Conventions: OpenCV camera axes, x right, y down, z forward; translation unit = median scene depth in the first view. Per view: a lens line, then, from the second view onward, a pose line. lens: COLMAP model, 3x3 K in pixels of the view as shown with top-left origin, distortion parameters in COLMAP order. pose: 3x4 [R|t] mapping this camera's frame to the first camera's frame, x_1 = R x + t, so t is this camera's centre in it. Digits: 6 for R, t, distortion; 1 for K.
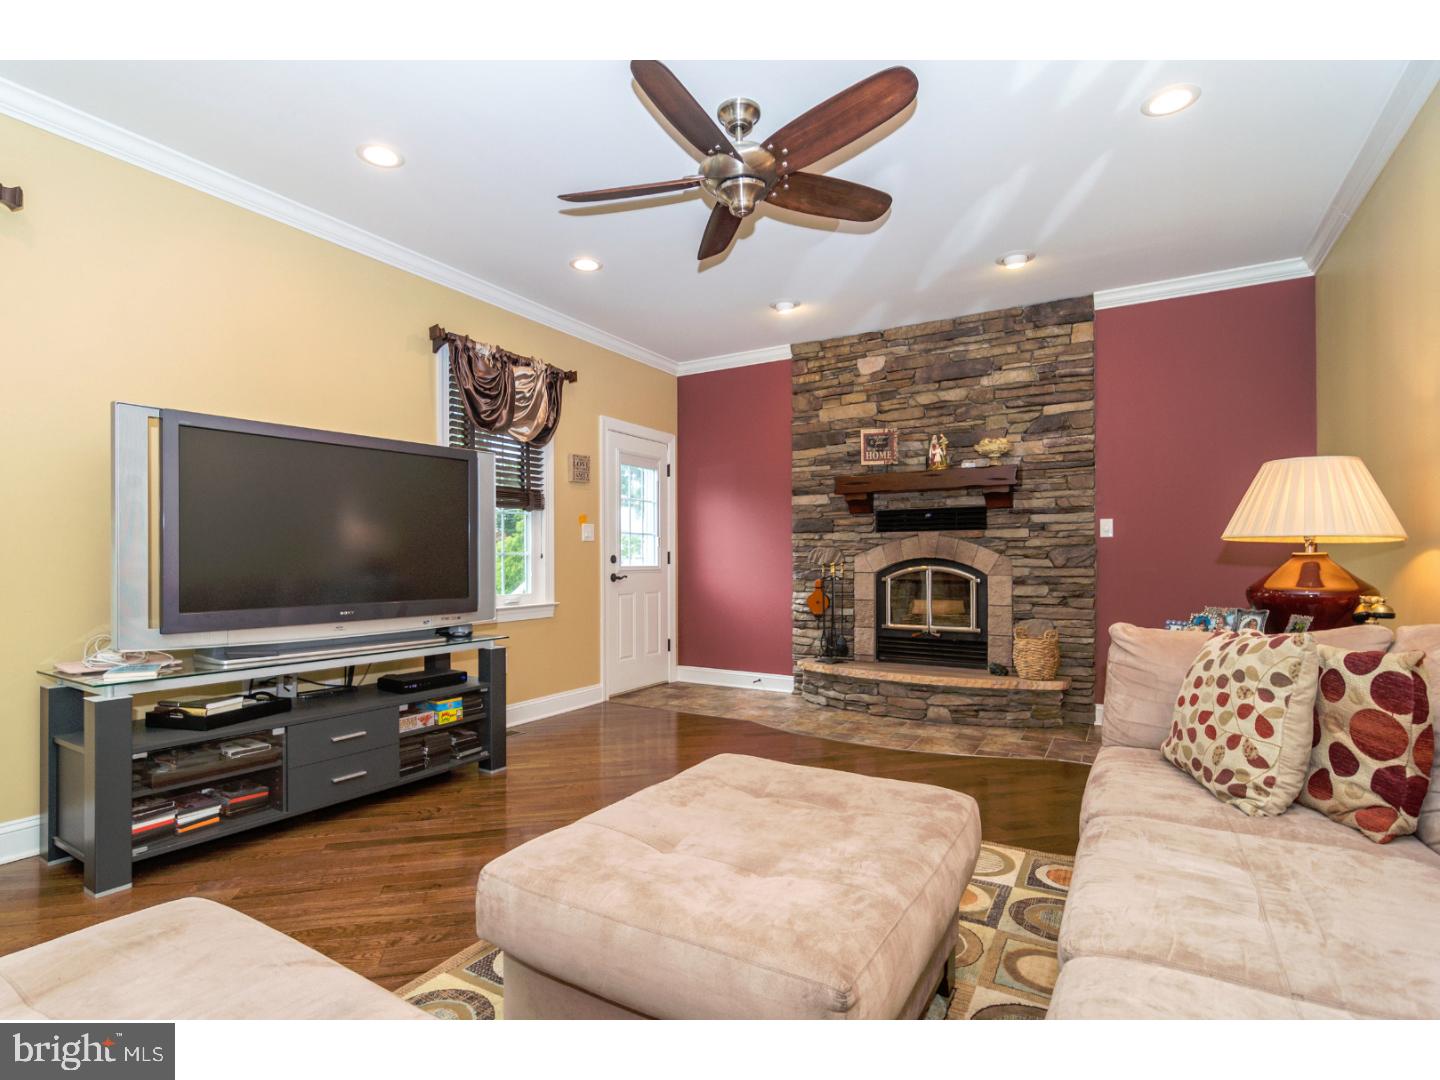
lens RADIAL K [[707.8, 0, 724.0], [0, 707.8, 546.9], [0, 0, 1]] dist [0.003637, 0.000406]
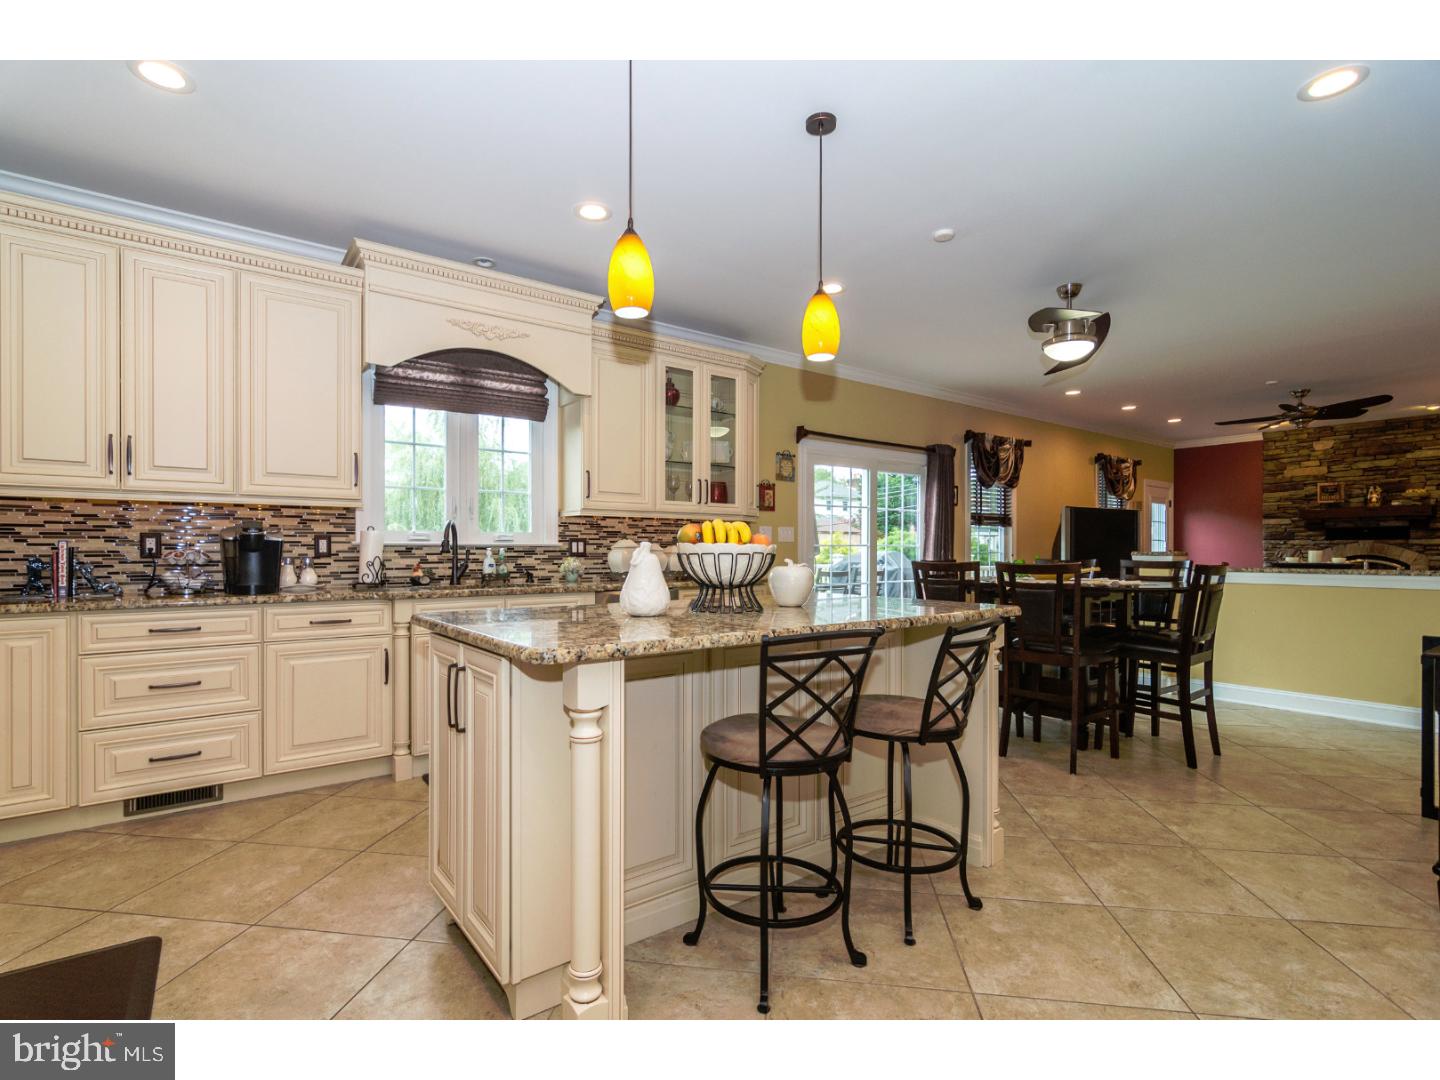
lens RADIAL K [[707.8, 0, 715.3], [0, 707.8, 548.4], [0, 0, 1]] dist [0.003637, 0.000406]
pose [[0.928599, 0.002440, -0.371077, -0.557649], [0.004145, 0.999848, 0.016945, -0.036983], [0.371062, -0.017274, 0.928448, -1.242559]]
